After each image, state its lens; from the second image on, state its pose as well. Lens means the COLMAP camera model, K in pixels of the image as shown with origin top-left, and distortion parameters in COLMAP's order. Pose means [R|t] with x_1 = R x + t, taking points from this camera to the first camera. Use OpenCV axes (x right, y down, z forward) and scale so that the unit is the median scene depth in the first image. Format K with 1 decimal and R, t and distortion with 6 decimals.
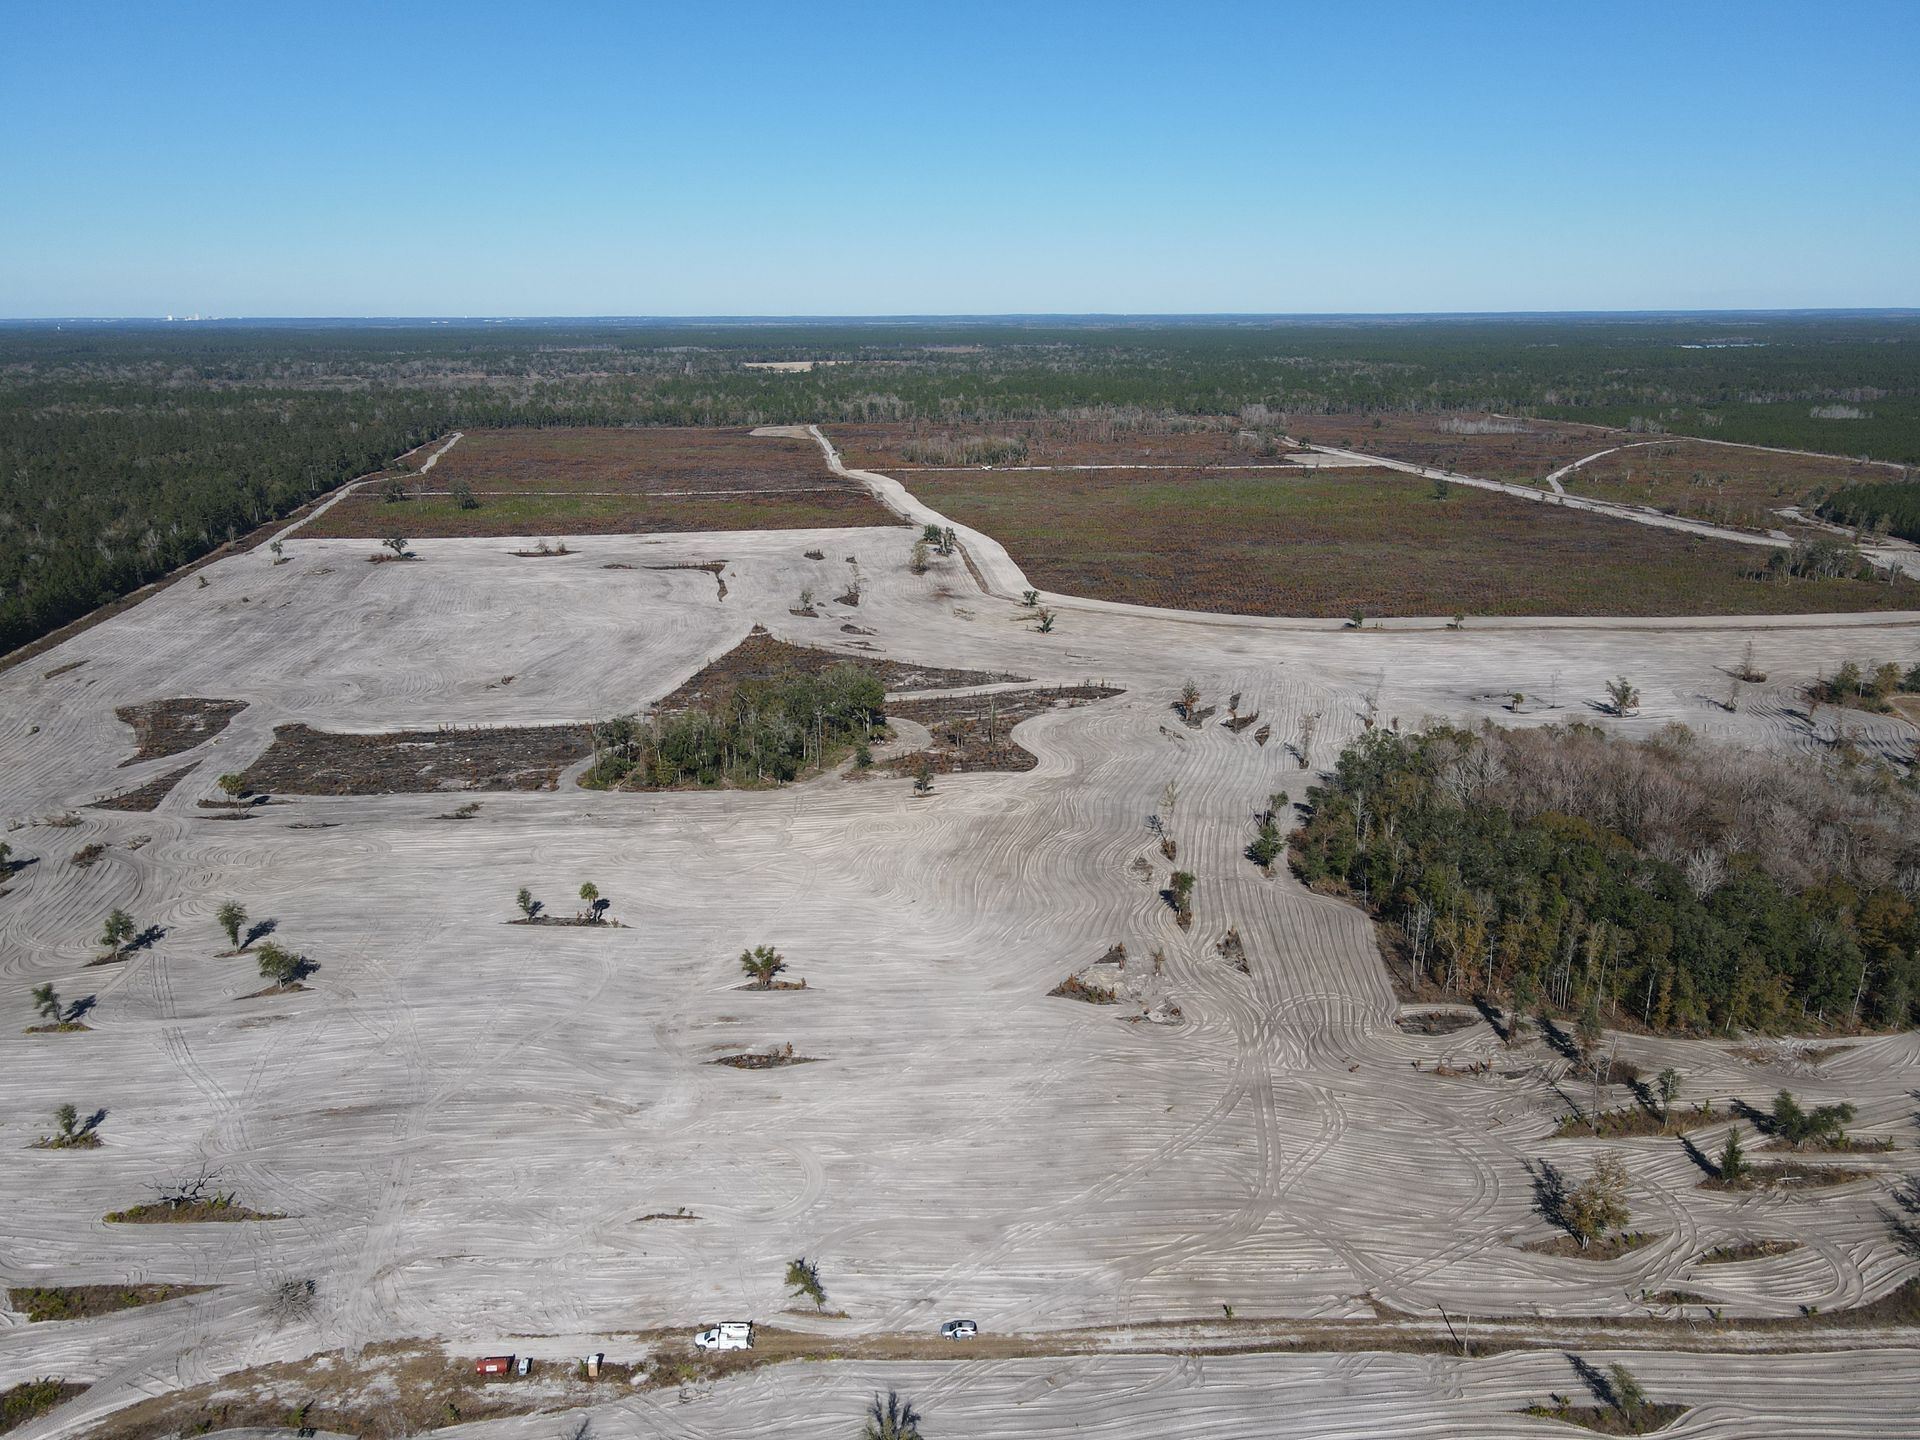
lens RADIAL K [[1414.0, 0, 960.0], [0, 1414.0, 720.0], [0, 0, 1]] dist [-0.003101, 0.039384]
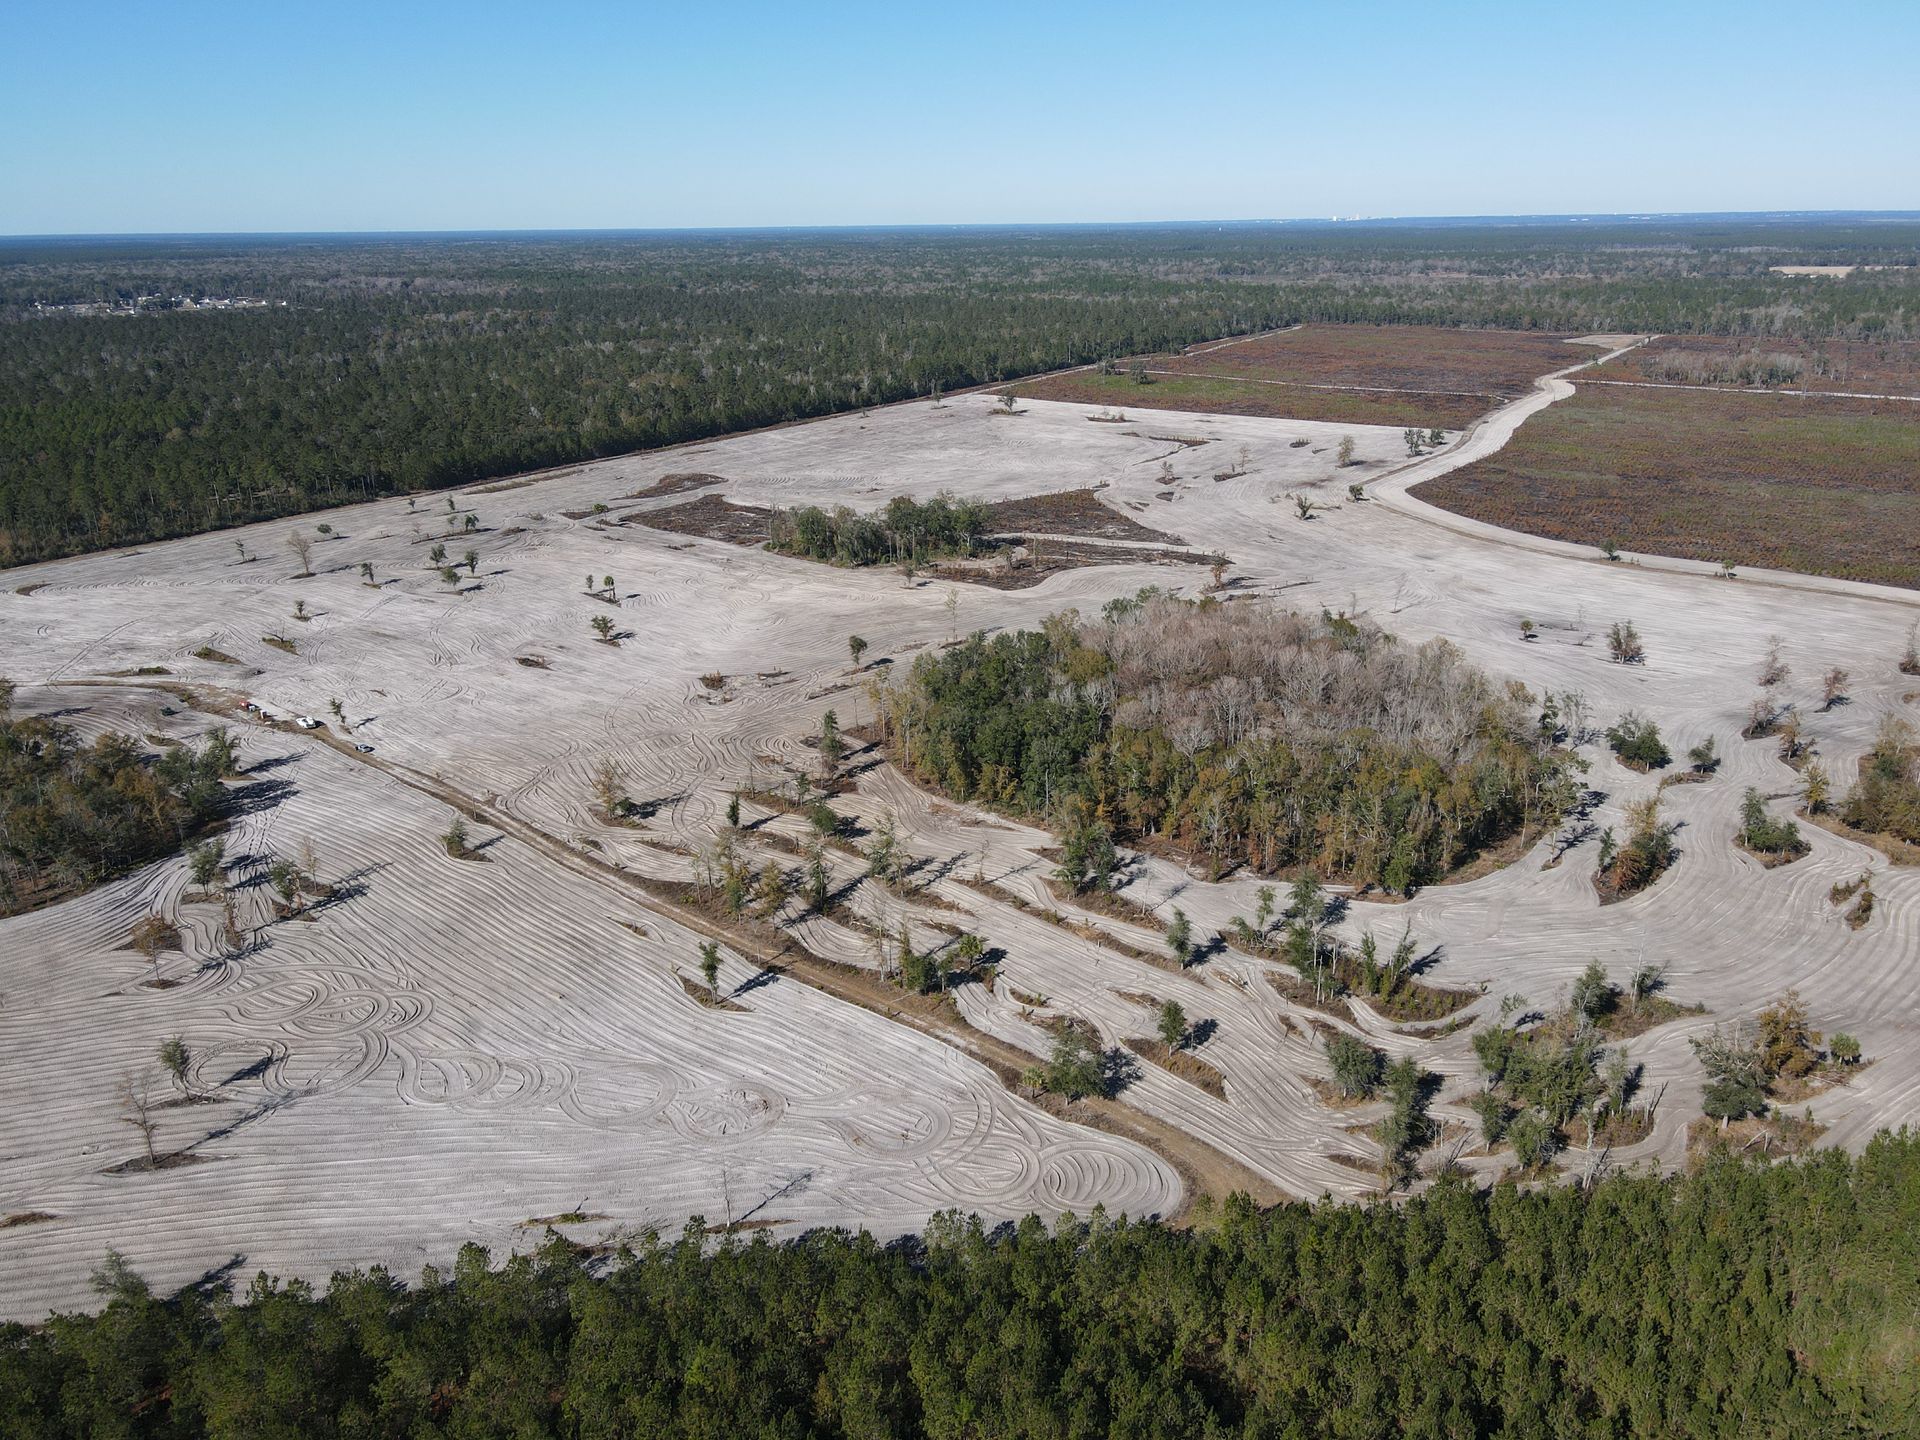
lens RADIAL K [[1414.0, 0, 960.0], [0, 1414.0, 720.0], [0, 0, 1]] dist [-0.003101, 0.039384]
pose [[0.732013, 0.226683, -0.642473, 0.455398], [-0.184650, 0.973739, 0.133180, -0.006040], [0.655791, 0.021143, 0.754647, 0.013129]]
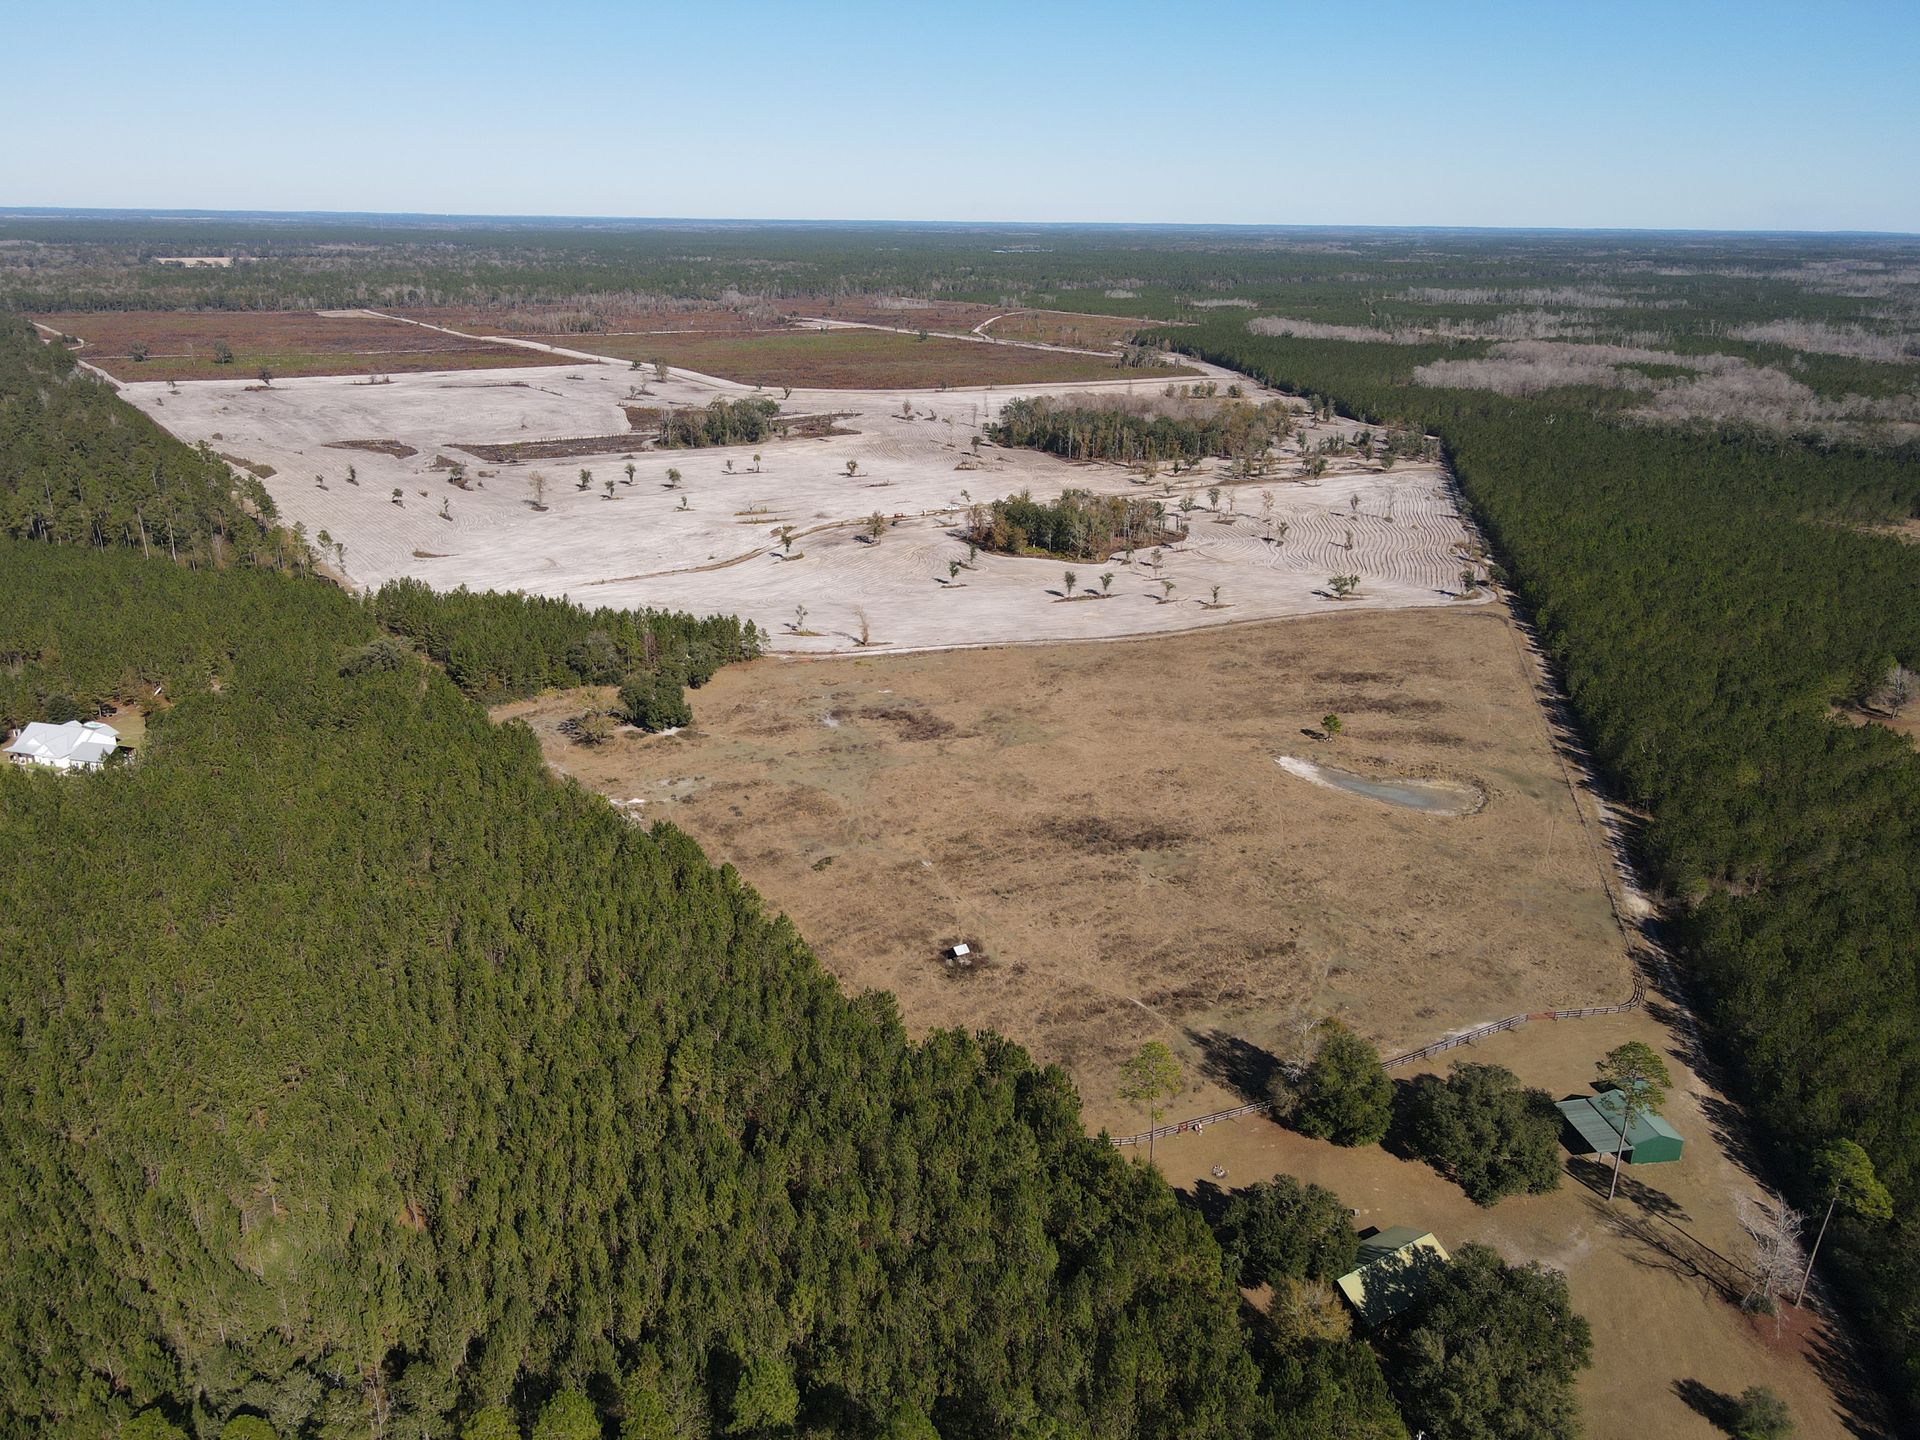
lens RADIAL K [[1414.0, 0, 960.0], [0, 1414.0, 720.0], [0, 0, 1]] dist [-0.003101, 0.039384]
pose [[0.899343, -0.132368, 0.416727, -0.409049], [0.106178, 0.990662, 0.085527, 0.158063], [-0.424156, -0.032671, 0.904999, -0.543953]]
